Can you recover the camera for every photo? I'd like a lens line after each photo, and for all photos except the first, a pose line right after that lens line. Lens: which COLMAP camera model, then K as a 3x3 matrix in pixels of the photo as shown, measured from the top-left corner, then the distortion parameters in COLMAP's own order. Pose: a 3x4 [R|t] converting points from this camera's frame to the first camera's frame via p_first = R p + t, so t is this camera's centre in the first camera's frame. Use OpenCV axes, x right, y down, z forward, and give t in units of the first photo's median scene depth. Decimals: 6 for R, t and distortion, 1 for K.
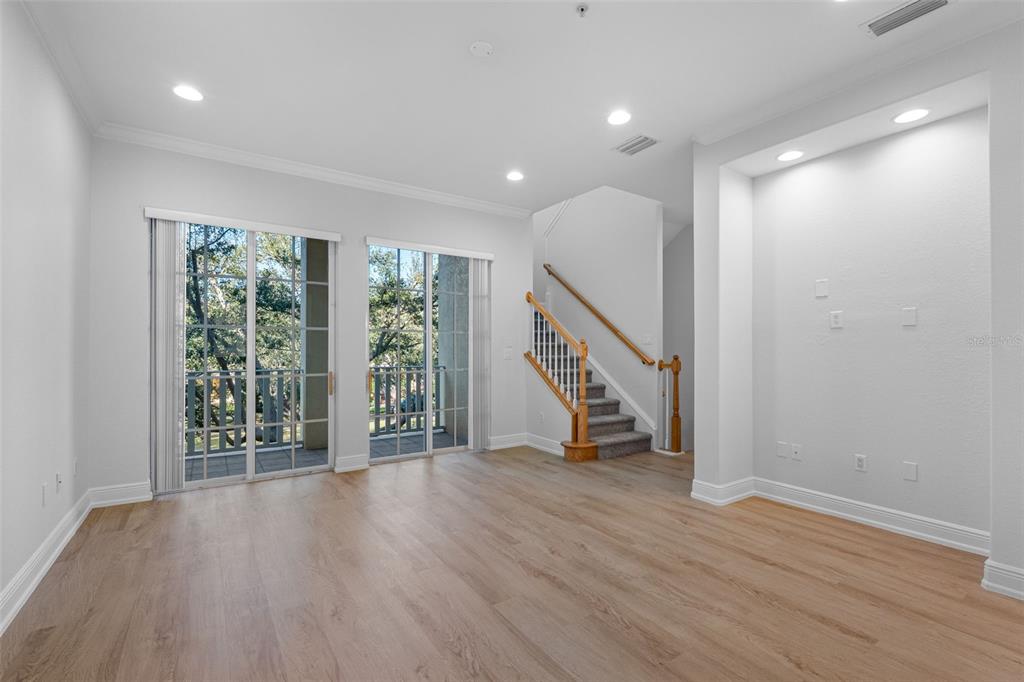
lens RADIAL K [[461.2, 0, 517.6], [0, 461.2, 341.6], [0, 0, 1]] dist [0.002598, 0.000225]
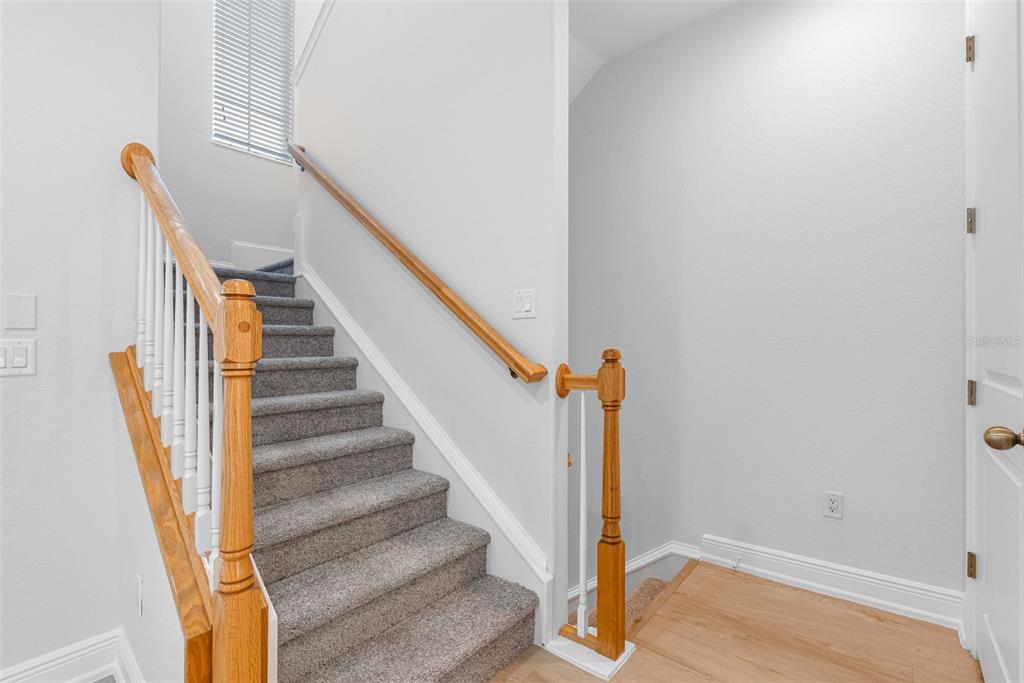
lens RADIAL K [[461.2, 0, 511.5], [0, 461.2, 342.1], [0, 0, 1]] dist [0.002598, 0.000225]
pose [[0.962749, -0.003790, 0.270371, 0.186374], [0.003255, 0.999992, 0.002426, 0.022738], [-0.270378, -0.001456, 0.962753, 0.694039]]
